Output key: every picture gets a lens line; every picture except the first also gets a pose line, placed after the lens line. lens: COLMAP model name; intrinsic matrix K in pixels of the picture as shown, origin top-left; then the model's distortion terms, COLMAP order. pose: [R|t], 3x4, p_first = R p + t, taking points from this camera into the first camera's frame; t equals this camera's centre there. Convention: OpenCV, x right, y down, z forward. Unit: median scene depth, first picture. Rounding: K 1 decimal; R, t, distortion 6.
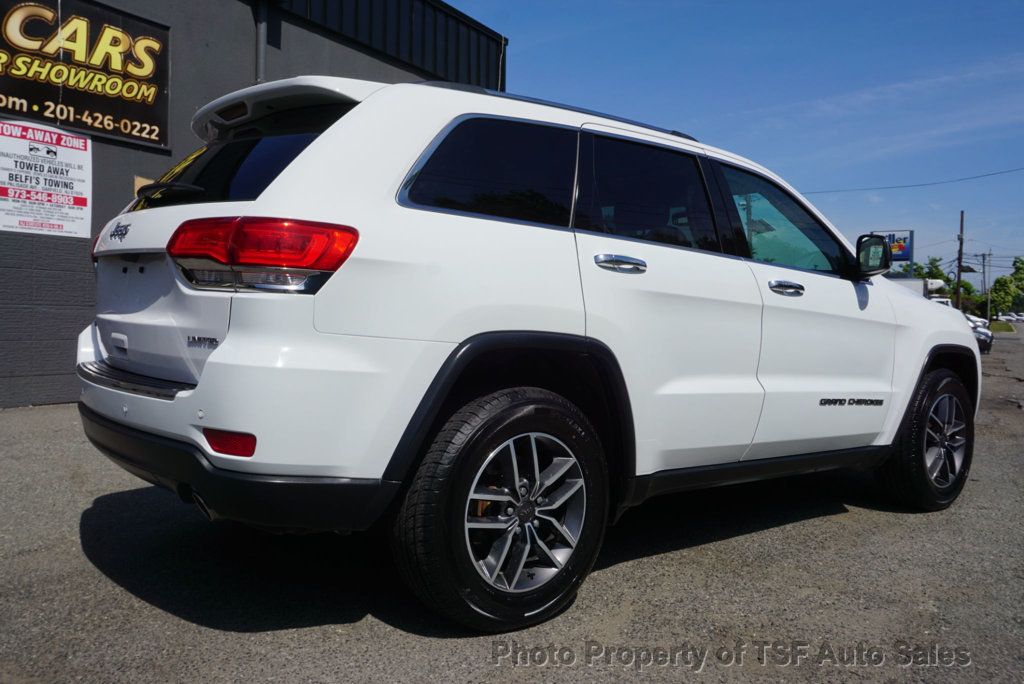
lens RADIAL K [[853.7, 0, 506.2], [0, 853.7, 335.4], [0, 0, 1]] dist [0.000496, -0.003769]
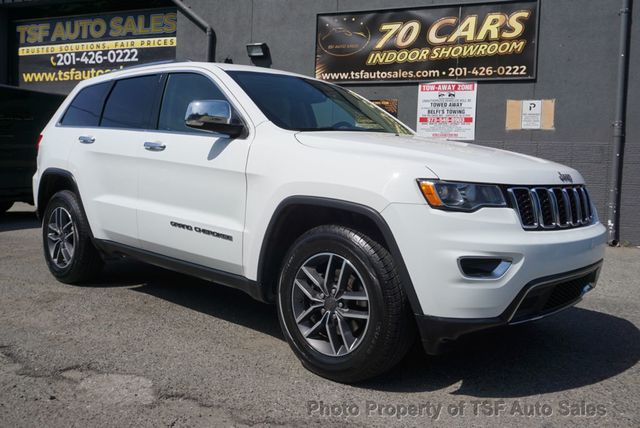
lens RADIAL K [[590.4, 0, 322.2], [0, 590.4, 212.9], [0, 0, 1]] dist [-0.015293, 0.000000]
pose [[0.142105, 0.054624, -0.988343, 0.683370], [-0.064235, 0.996880, 0.045860, -0.001497], [0.987765, 0.056969, 0.145171, 0.540699]]
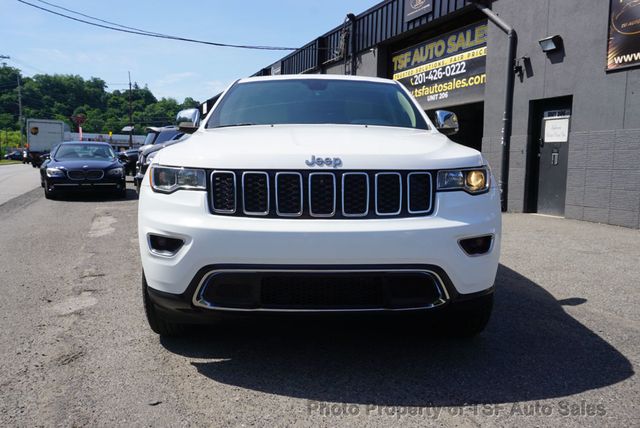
lens RADIAL K [[533.6, 0, 322.3], [0, 533.6, 214.8], [0, 0, 1]] dist [0.000496, -0.003769]
pose [[-0.628544, 0.044788, -0.776484, 0.557192], [-0.055652, 0.993192, 0.102337, -0.018690], [0.775781, 0.107536, -0.621772, 0.963172]]
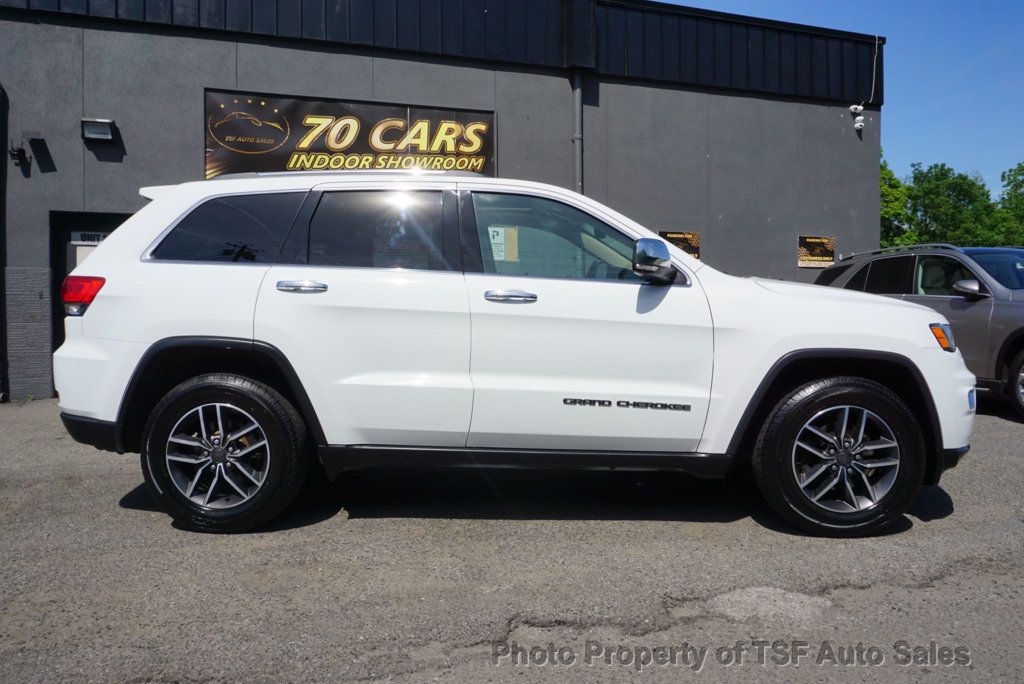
lens RADIAL K [[779.1, 0, 513.1], [0, 779.1, 343.8], [0, 0, 1]] dist [-0.030846, 0.012532]
pose [[0.759637, 0.000741, -0.650346, 0.466343], [-0.000461, 1.000000, 0.000601, 0.002632], [0.650347, -0.000157, 0.759638, 0.105183]]
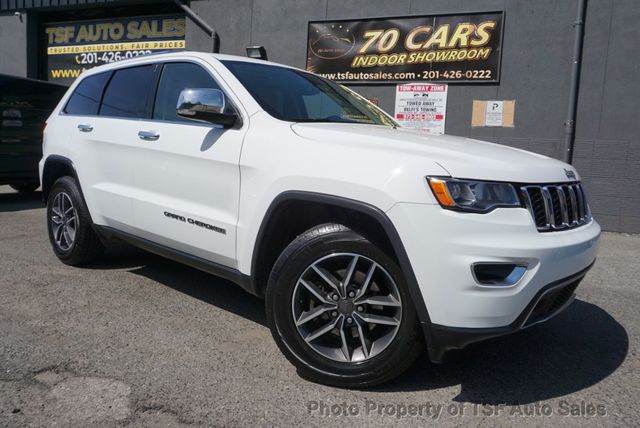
lens RADIAL K [[473.7, 0, 320.5], [0, 473.7, 210.6], [0, 0, 1]] dist [-0.016163, 0.001700]
pose [[0.166757, 0.095733, -0.981340, 0.587730], [-0.078879, 0.993381, 0.083504, -0.007249], [0.982838, 0.063482, 0.173205, 0.547062]]
